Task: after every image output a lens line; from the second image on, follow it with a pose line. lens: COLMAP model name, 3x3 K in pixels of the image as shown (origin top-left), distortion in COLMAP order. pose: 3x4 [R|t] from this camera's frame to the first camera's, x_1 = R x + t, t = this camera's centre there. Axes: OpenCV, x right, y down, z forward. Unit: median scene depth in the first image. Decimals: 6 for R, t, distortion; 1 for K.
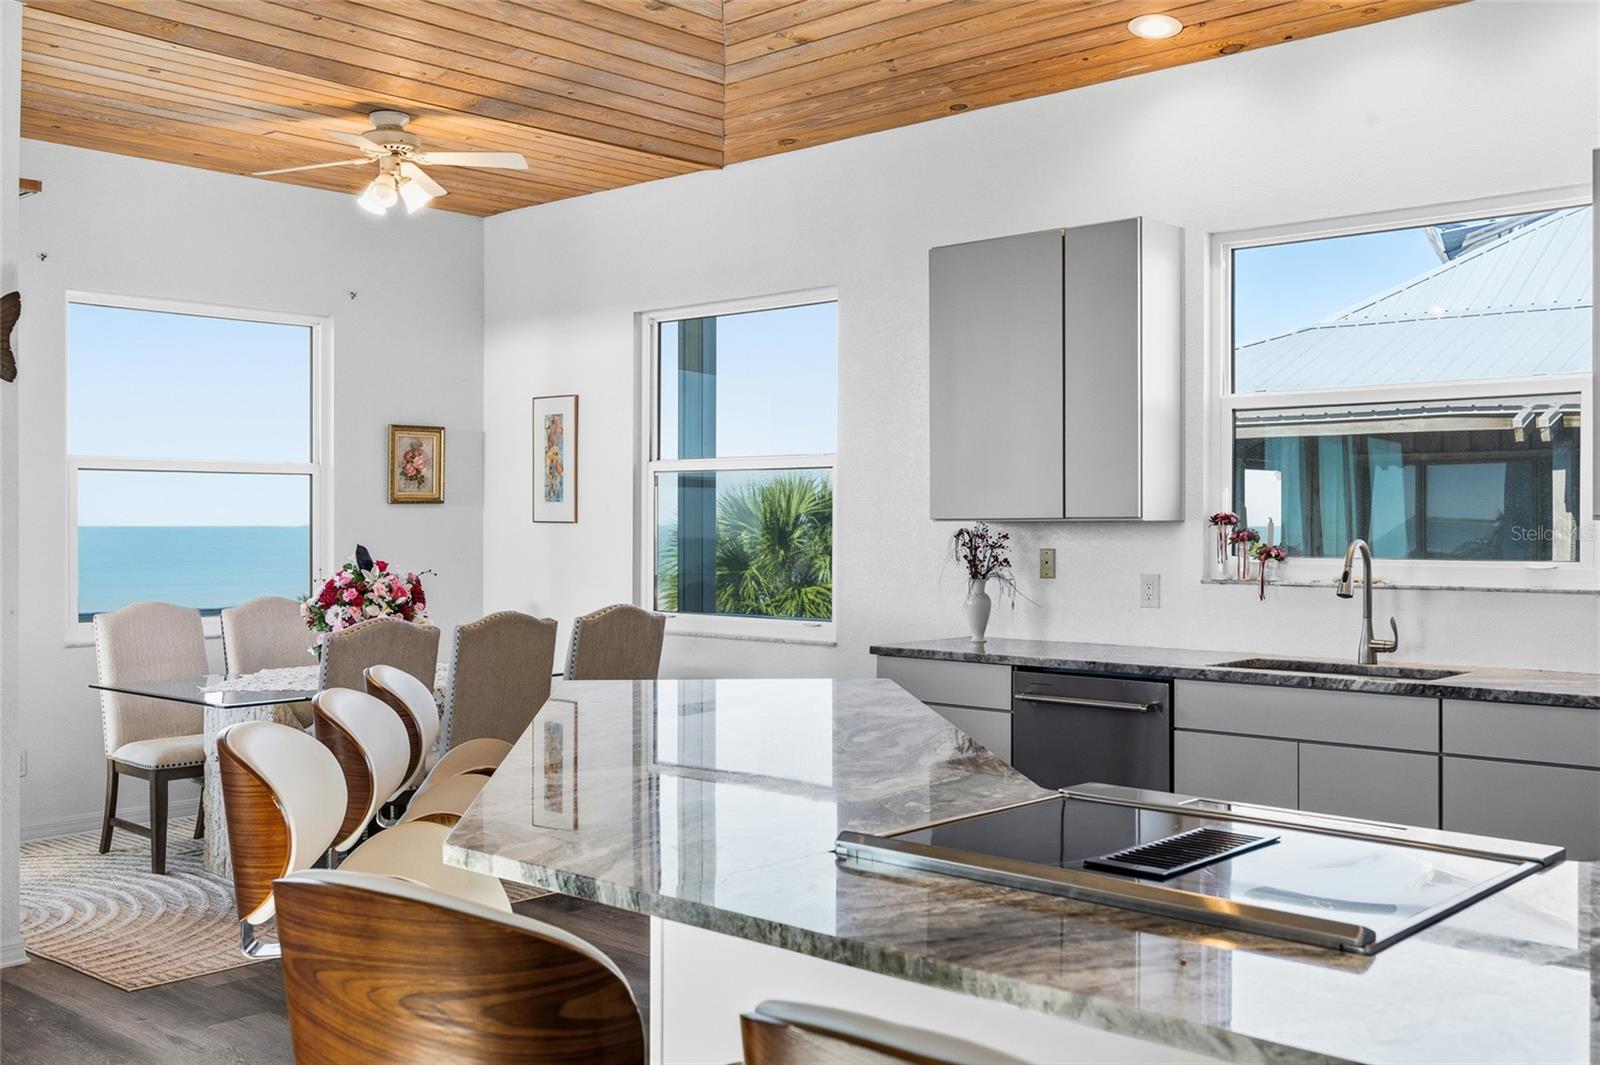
lens RADIAL K [[1552.2, 0, 795.4], [0, 1552.2, 527.1], [0, 0, 1]] dist [0.007675, 0.000825]
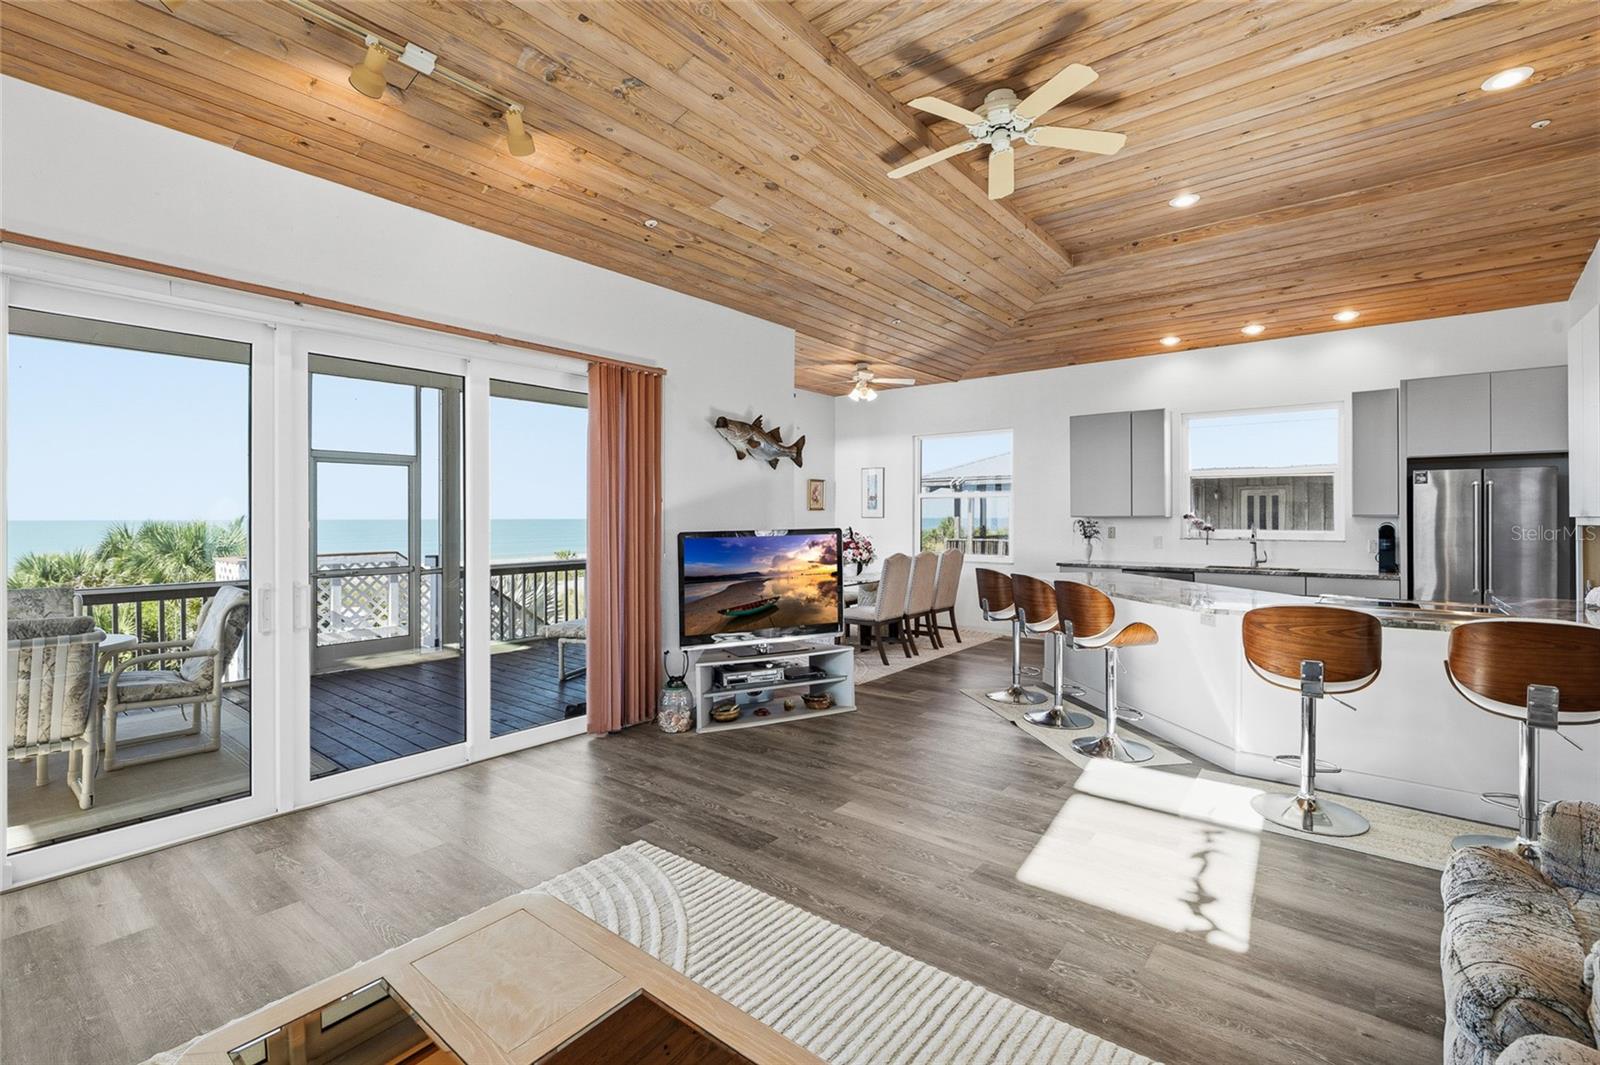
lens RADIAL K [[713.9, 0, 800.3], [0, 713.9, 516.2], [0, 0, 1]] dist [-0.005465, 0.001282]
pose [[0.998116, -0.001019, 0.061340, -0.459678], [0.001305, 0.999988, -0.004629, -0.000358], [-0.061335, 0.004700, 0.998106, -0.214701]]
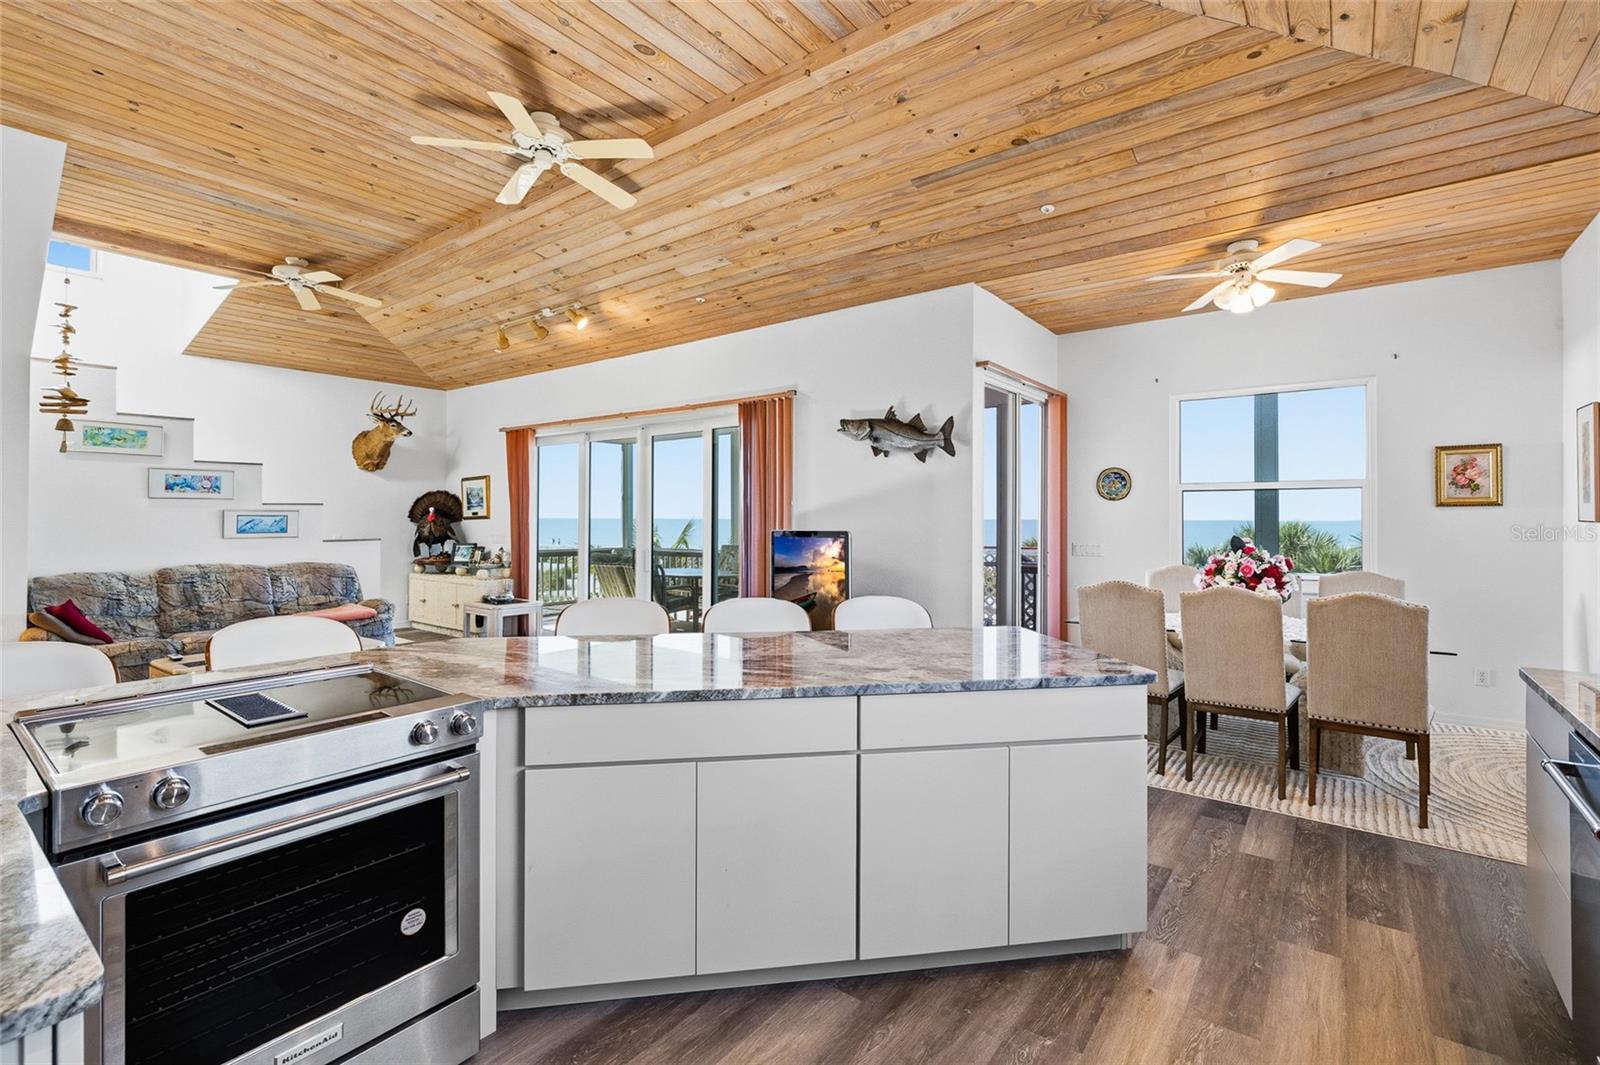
lens RADIAL K [[713.9, 0, 800.3], [0, 713.9, 516.2], [0, 0, 1]] dist [-0.005465, 0.001282]
pose [[0.081699, -0.000182, -0.996657, 0.391737], [-0.005959, 0.999982, -0.000671, -0.004709], [0.996639, 0.005994, 0.081697, 0.548419]]
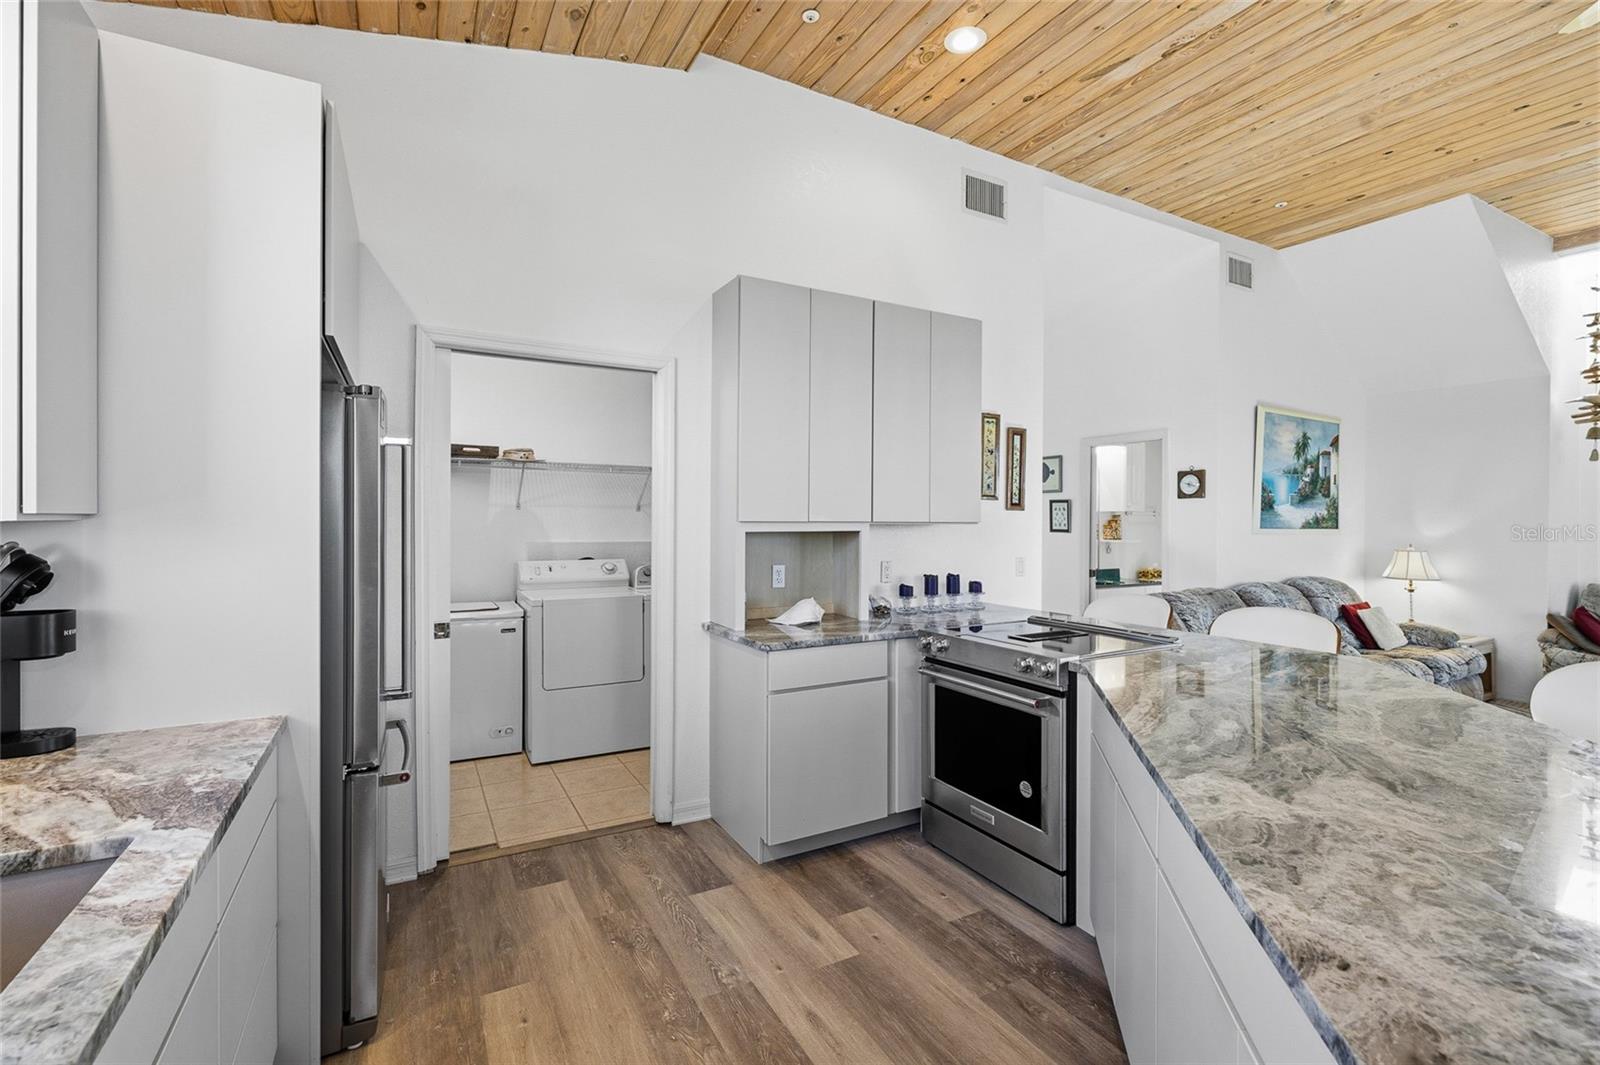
lens RADIAL K [[715.2, 0, 799.6], [0, 715.2, 524.7], [0, 0, 1]] dist [-0.005845, 0.001167]
pose [[-0.944892, -0.005940, 0.327328, 0.089620], [-0.003316, 0.999958, 0.008573, -0.003289], [-0.327365, 0.007015, -0.944872, 0.866342]]
